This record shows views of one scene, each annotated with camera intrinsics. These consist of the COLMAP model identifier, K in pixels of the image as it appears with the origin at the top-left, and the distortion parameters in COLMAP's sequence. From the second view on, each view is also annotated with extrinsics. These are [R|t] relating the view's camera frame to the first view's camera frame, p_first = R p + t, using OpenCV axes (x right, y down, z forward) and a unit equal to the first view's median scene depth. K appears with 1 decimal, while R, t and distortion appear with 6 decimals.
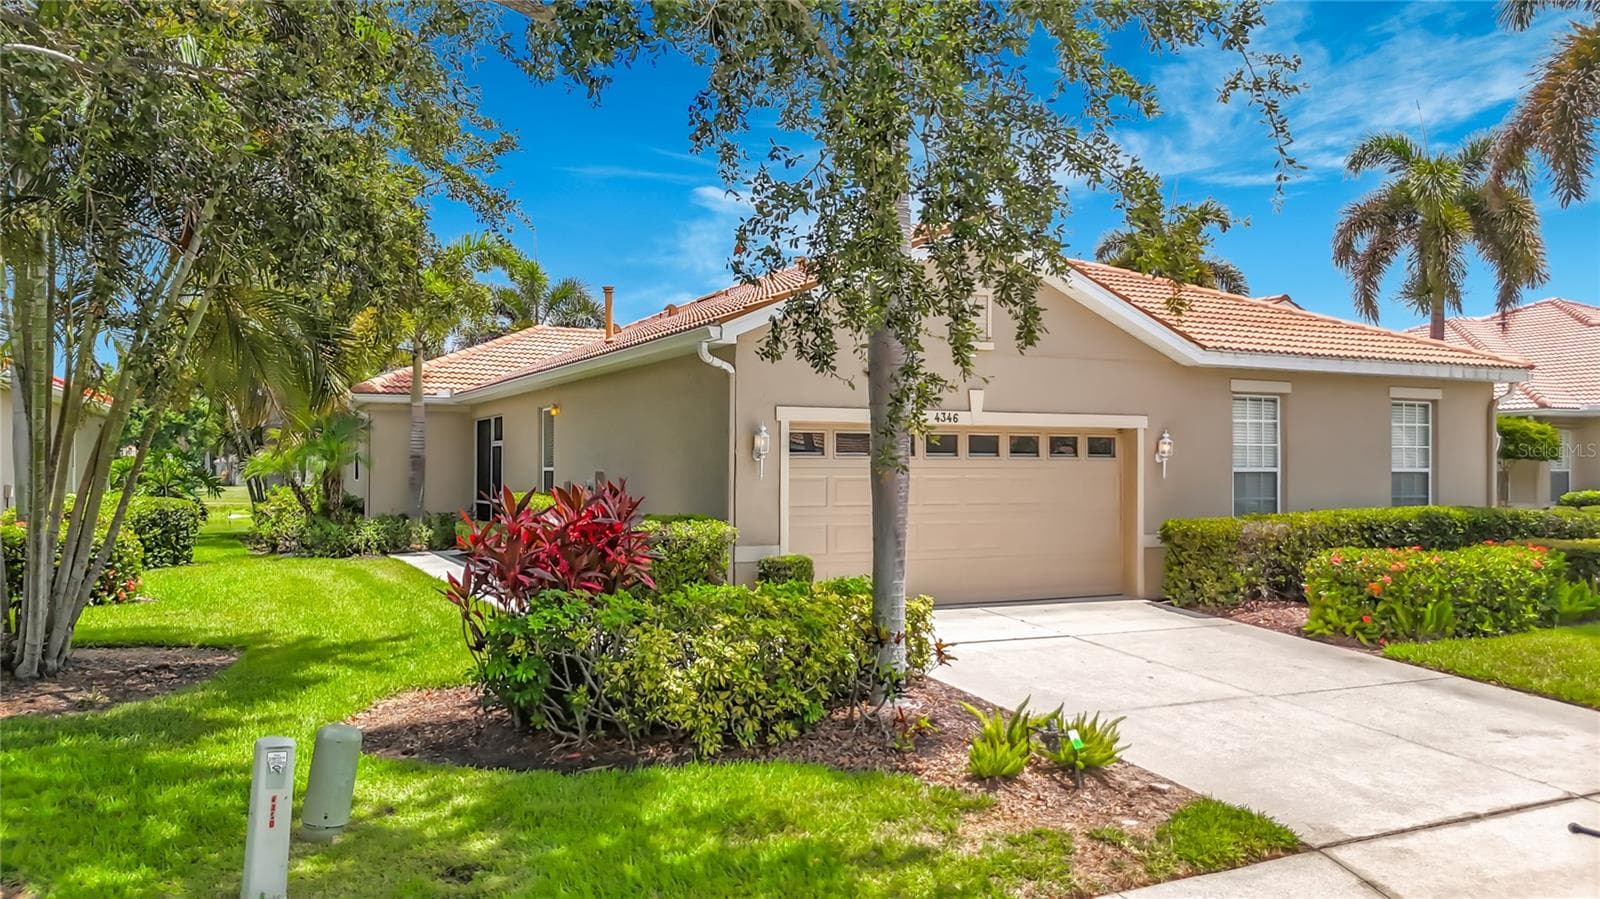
lens RADIAL K [[1197.7, 0, 800.0], [0, 1197.7, 449.5], [0, 0, 1]] dist [0.092853, -0.120692]
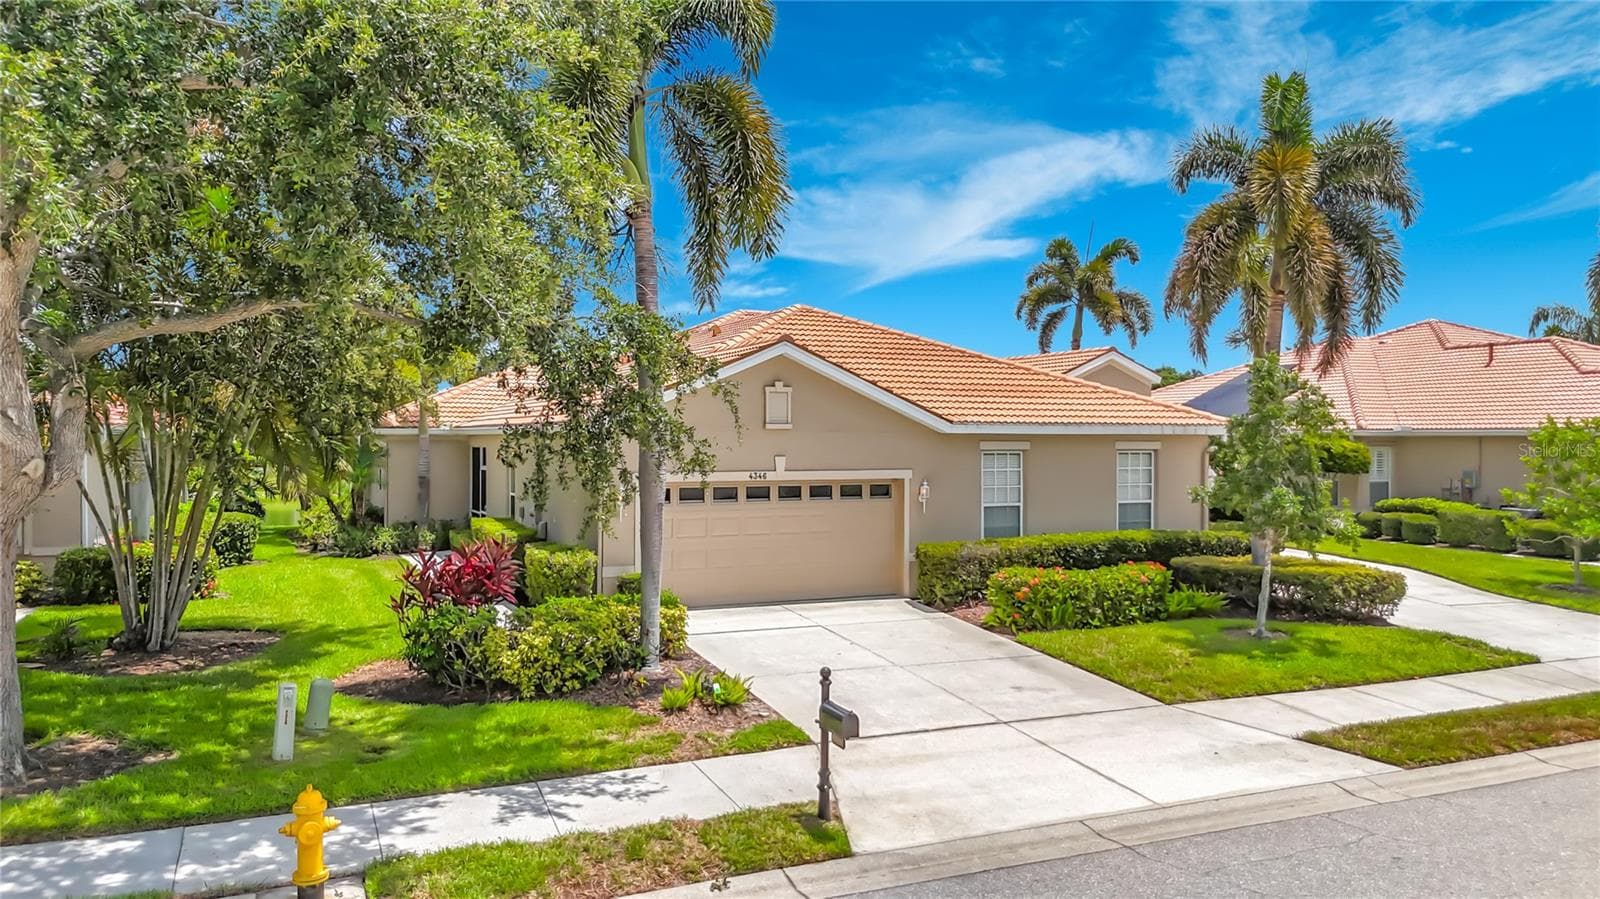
lens RADIAL K [[1197.7, 0, 800.0], [0, 1197.7, 449.5], [0, 0, 1]] dist [0.092853, -0.120692]
pose [[0.999148, 0.000976, -0.041257, 0.288679], [0.000097, 0.999662, 0.025993, -0.119751], [0.041268, -0.025975, 0.998810, -0.564045]]
